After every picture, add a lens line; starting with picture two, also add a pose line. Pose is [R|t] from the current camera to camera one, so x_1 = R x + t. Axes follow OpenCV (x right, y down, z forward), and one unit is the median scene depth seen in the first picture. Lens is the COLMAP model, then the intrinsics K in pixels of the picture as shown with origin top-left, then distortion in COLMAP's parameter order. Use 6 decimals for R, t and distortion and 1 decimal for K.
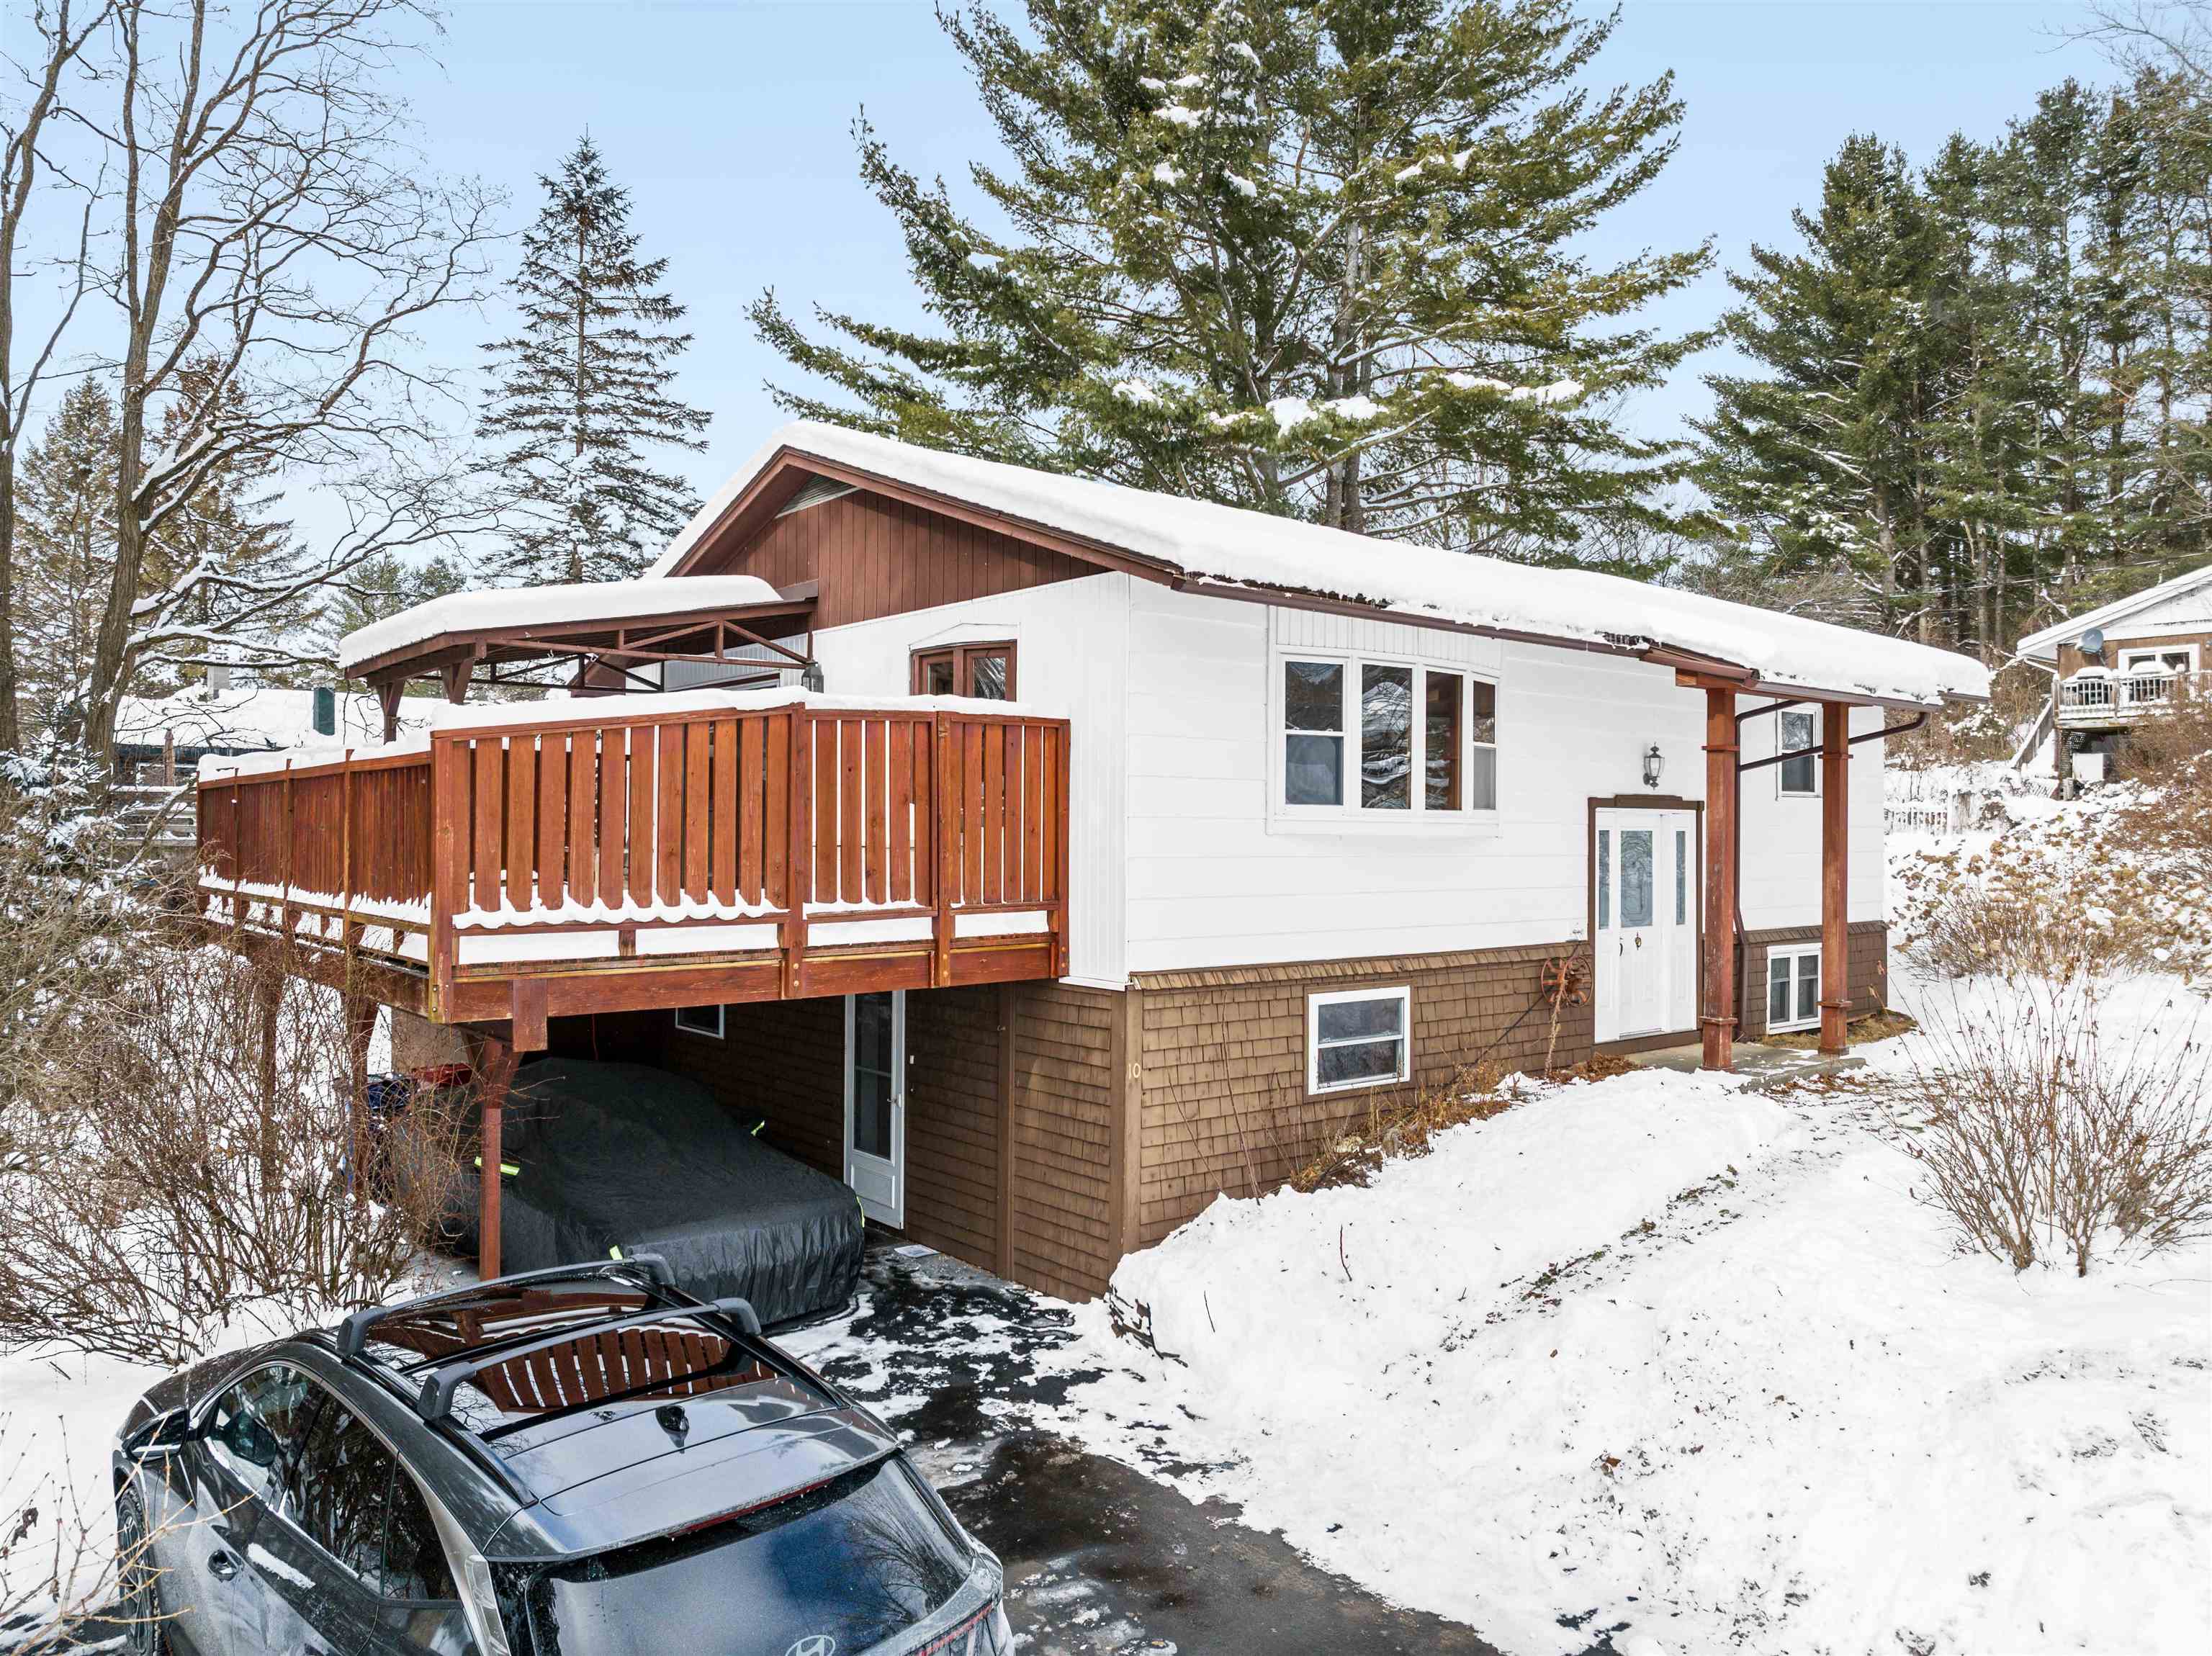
lens RADIAL K [[1568.3, 0, 1093.1], [0, 1568.3, 826.6], [0, 0, 1]] dist [-0.025456, -0.002840]
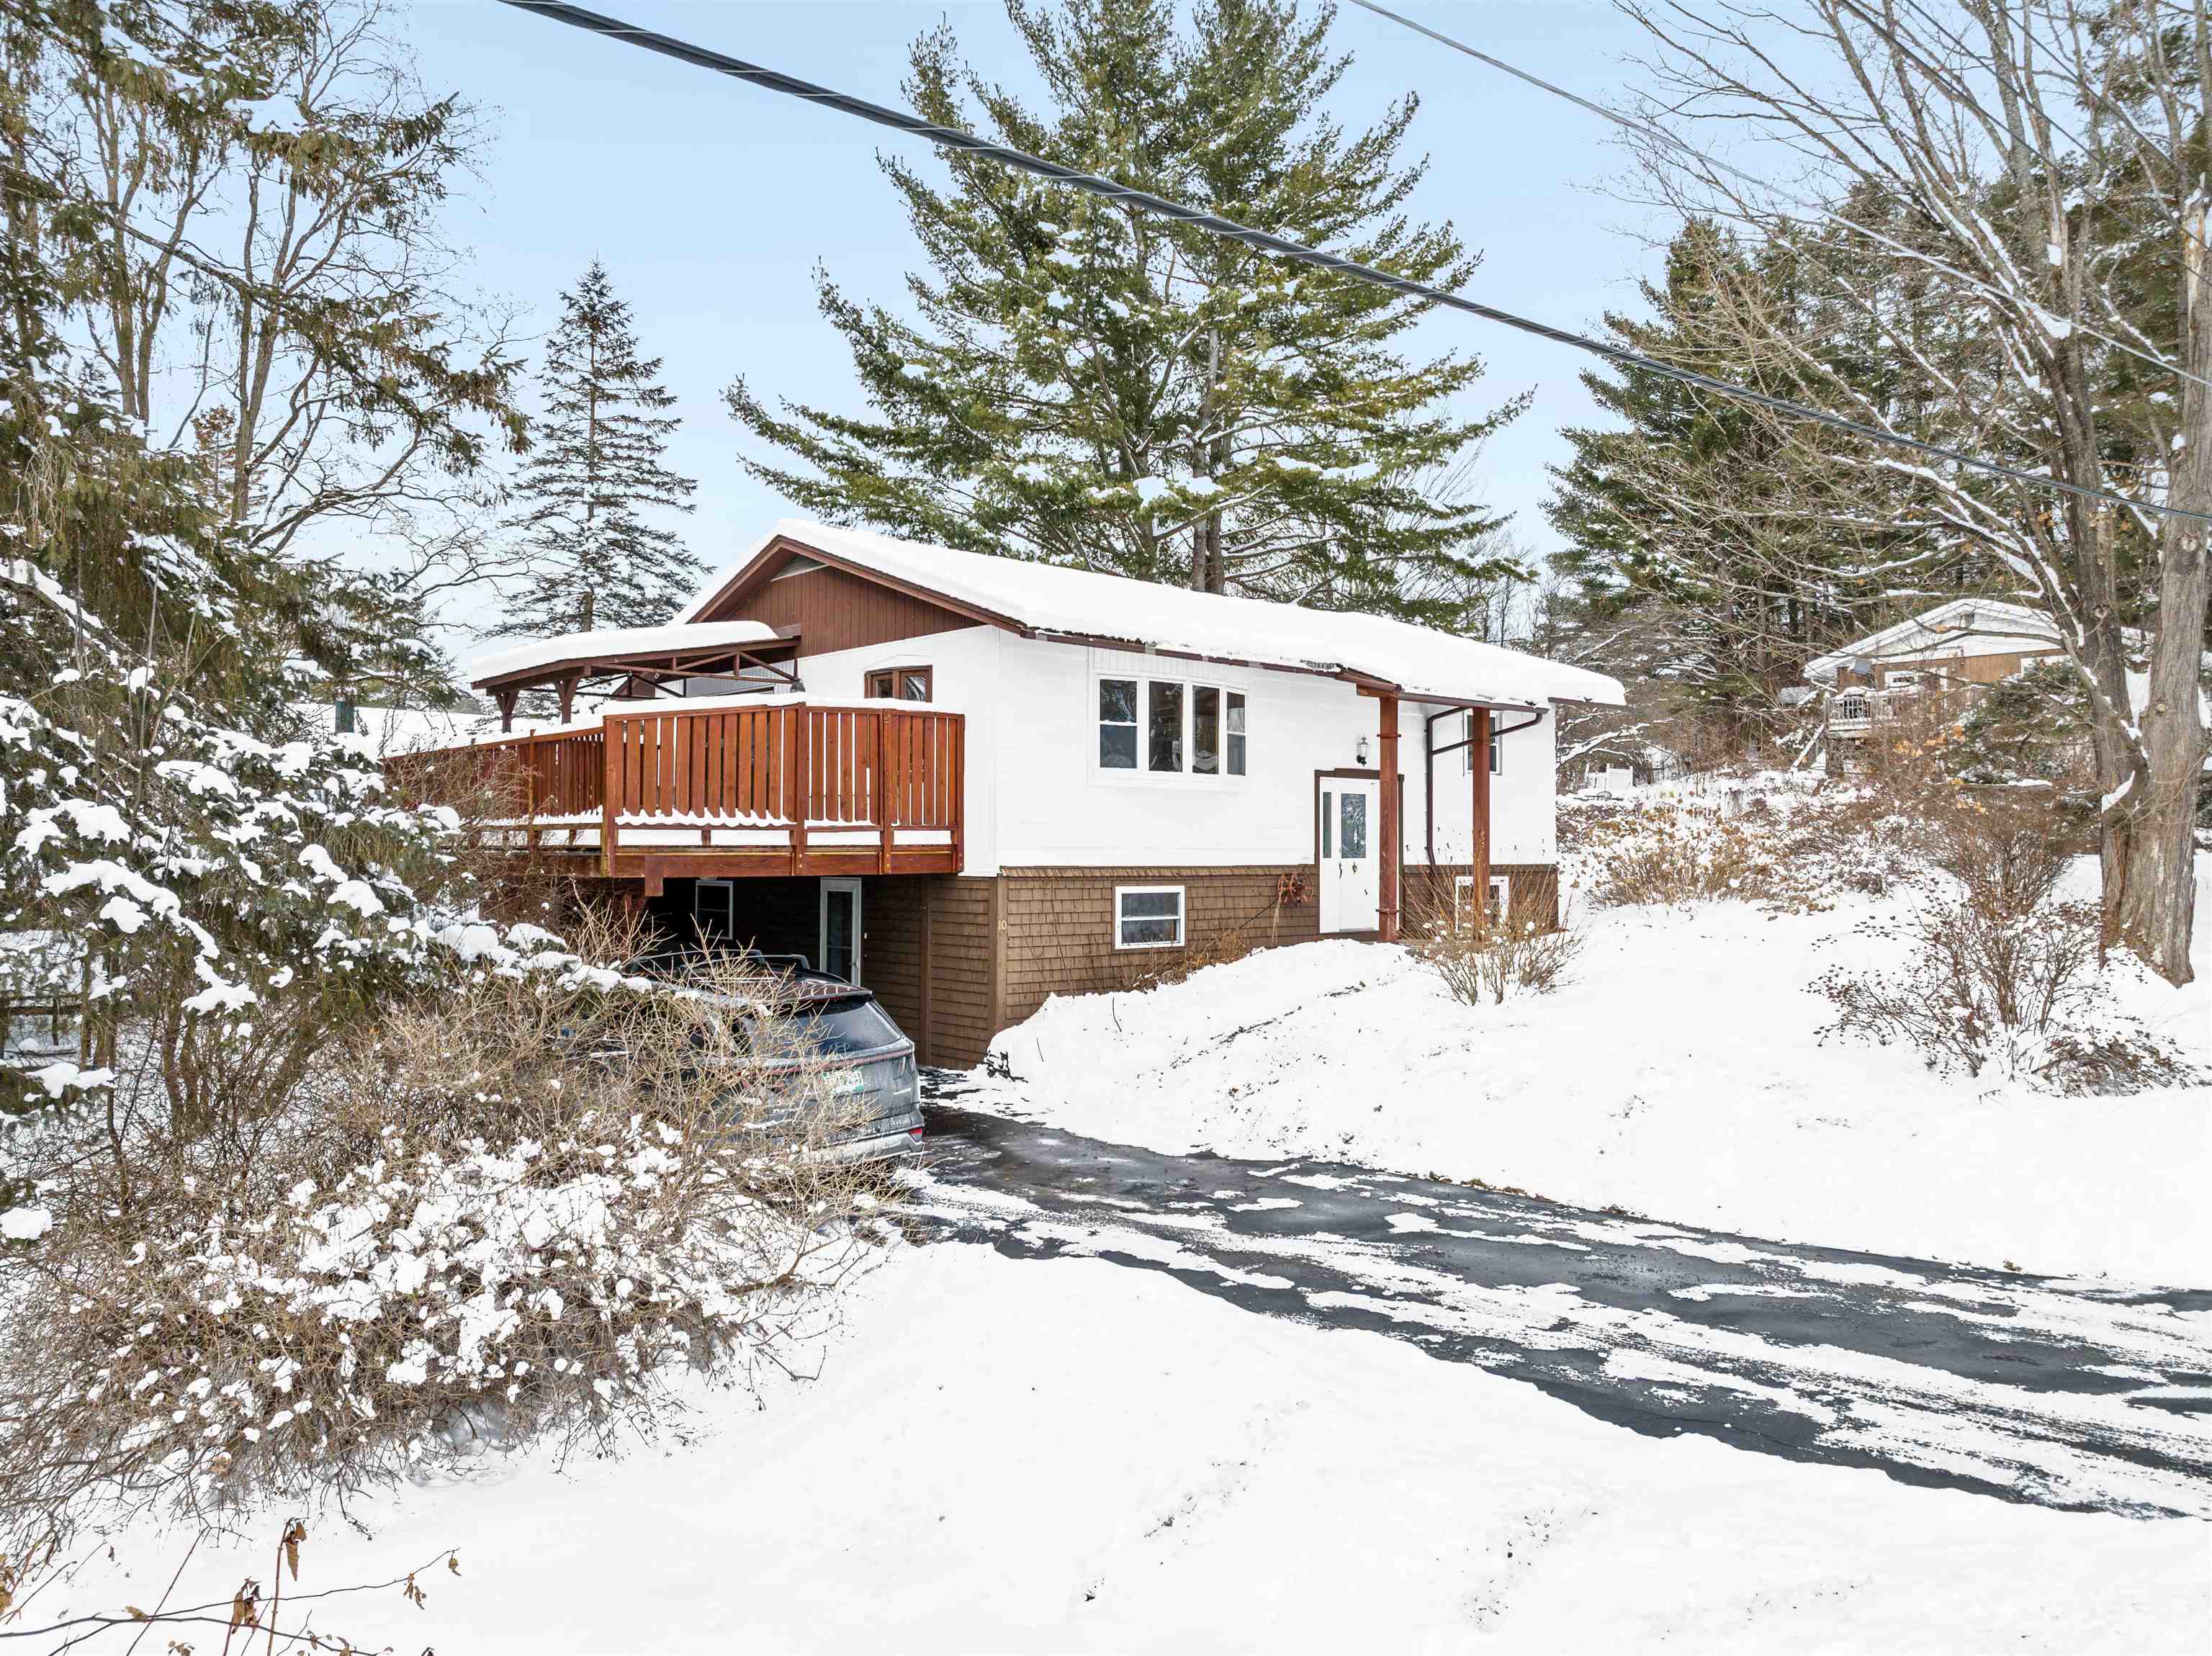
lens RADIAL K [[1568.3, 0, 1097.6], [0, 1568.3, 829.6], [0, 0, 1]] dist [-0.025456, -0.002840]
pose [[0.999053, -0.001503, 0.043476, 0.034985], [0.001987, 0.999937, -0.011086, 0.046702], [-0.043456, 0.011162, 0.998993, -0.421907]]
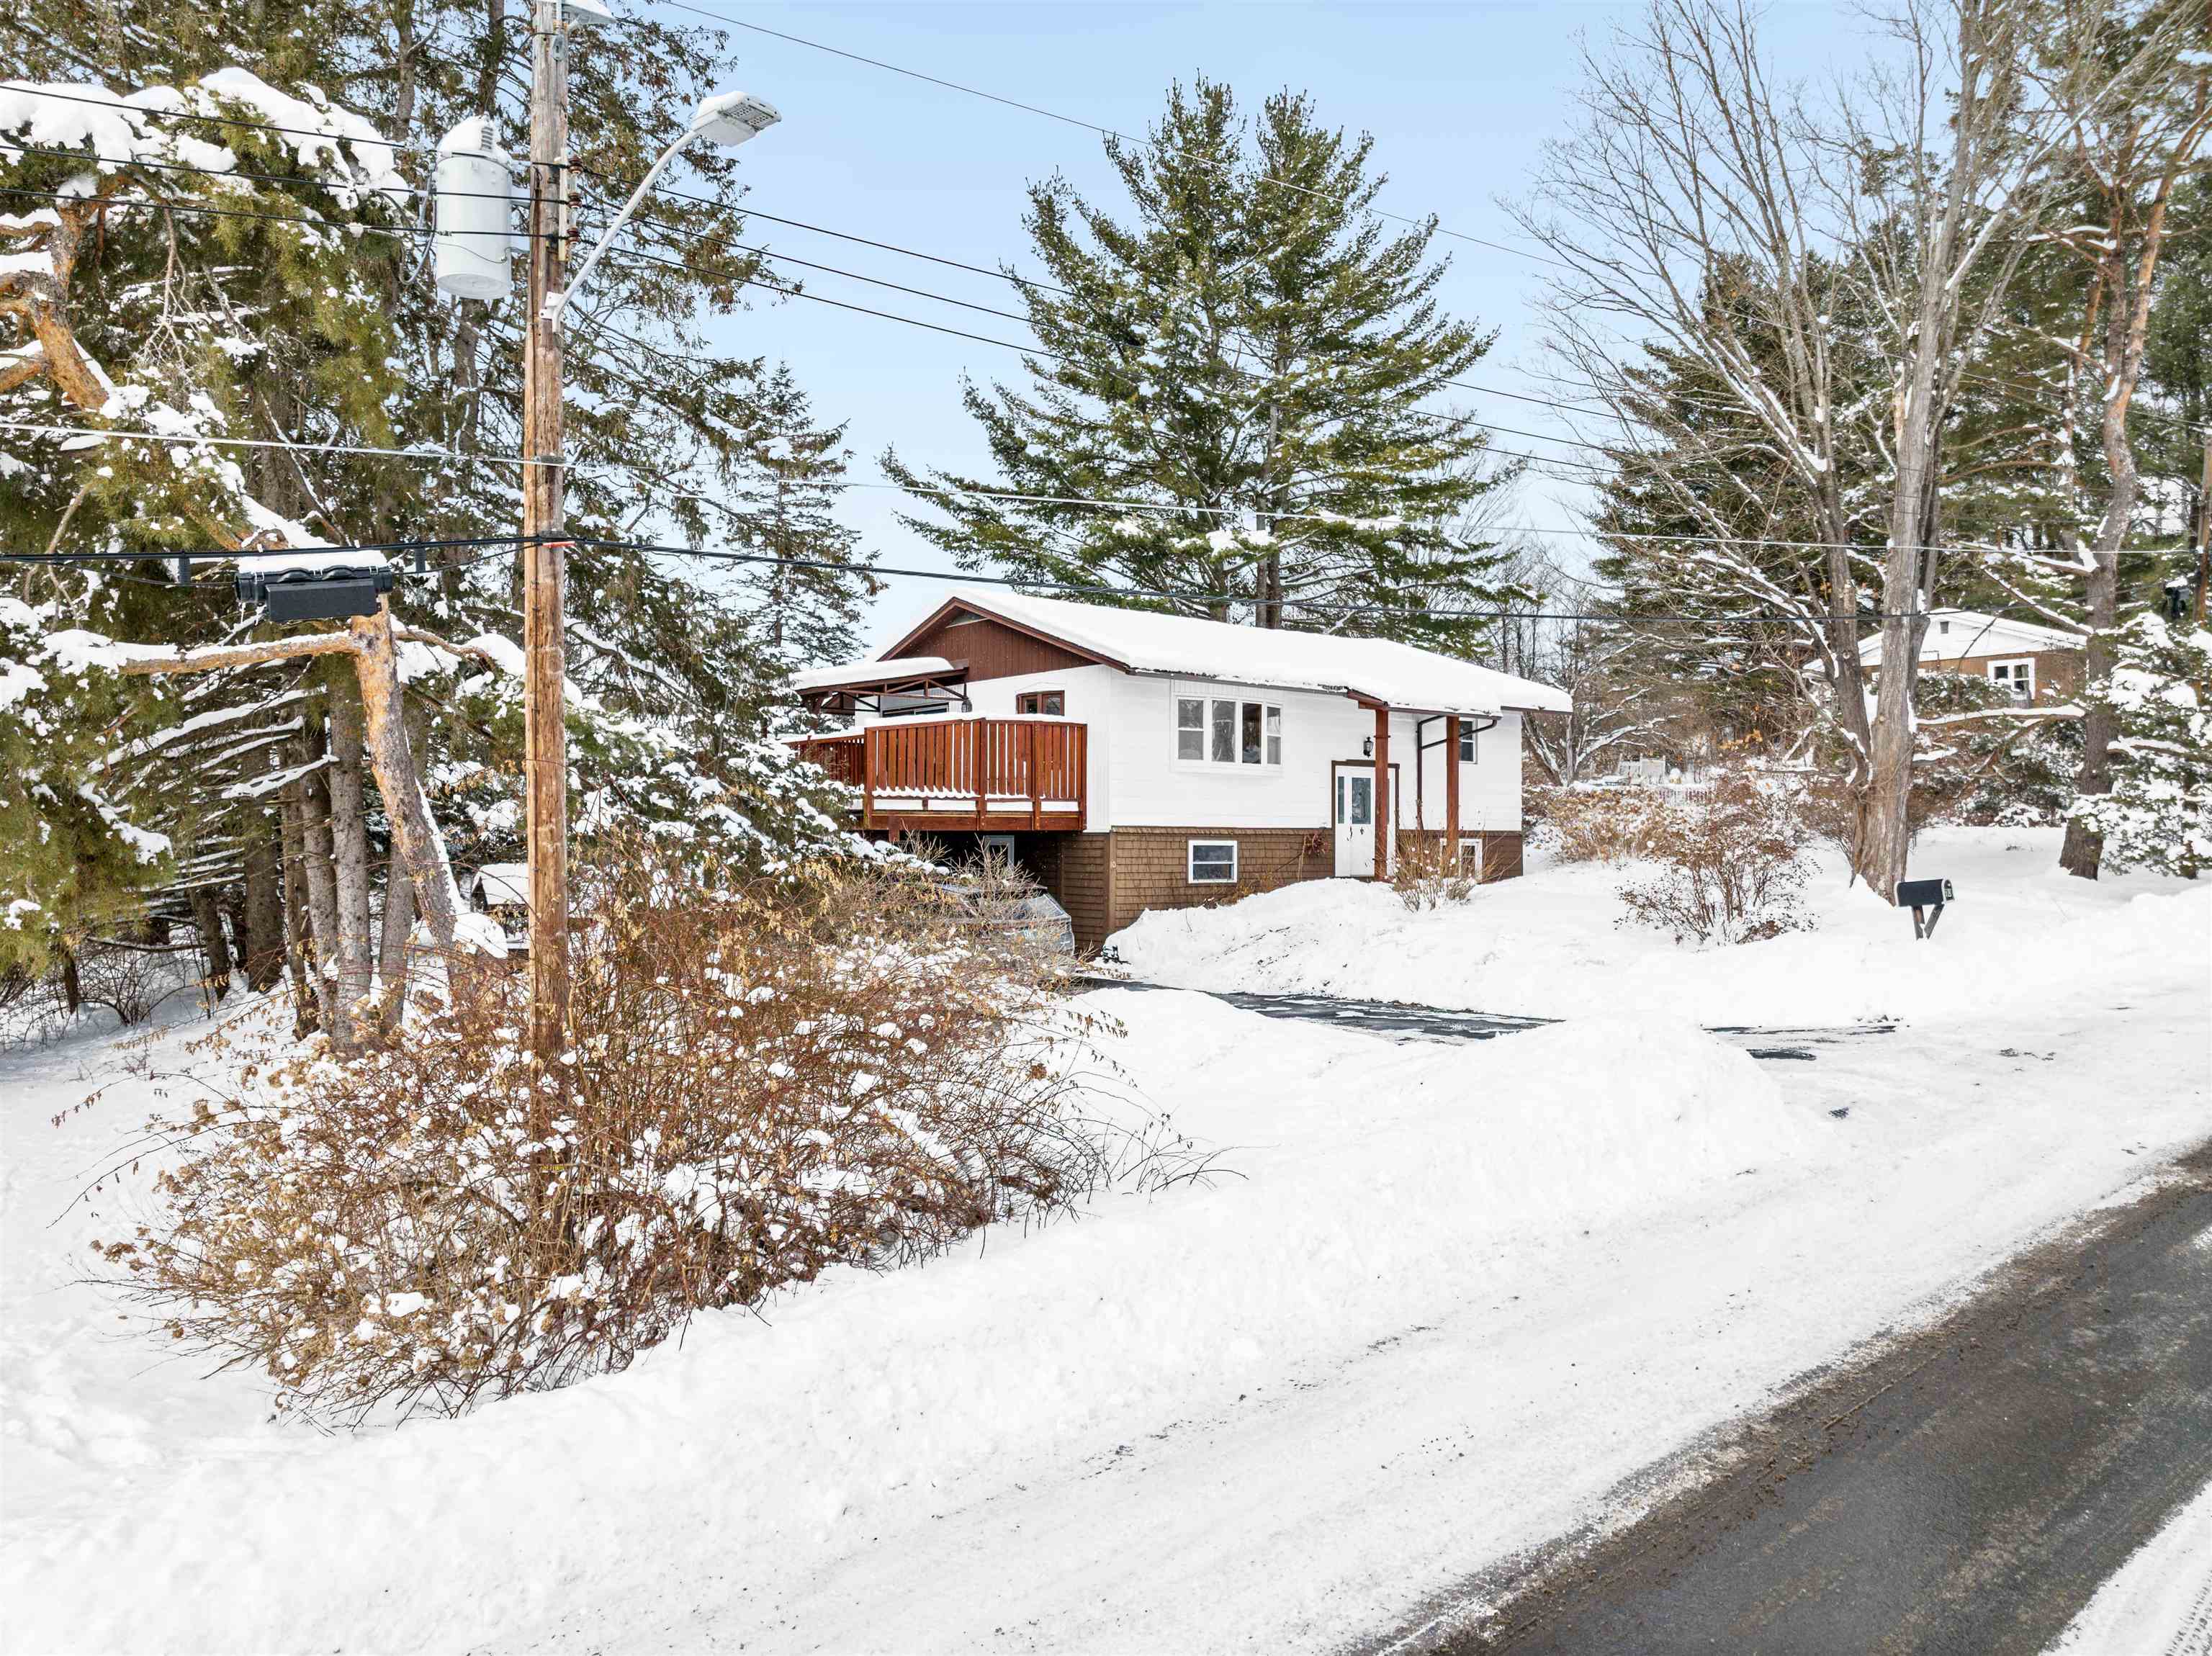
lens RADIAL K [[1568.3, 0, 1108.4], [0, 1568.3, 844.1], [0, 0, 1]] dist [-0.025456, -0.002840]
pose [[0.999996, -0.001166, -0.002592, 0.016129], [0.001178, 0.999988, 0.004789, 0.070926], [0.002587, -0.004792, 0.999985, -0.950053]]
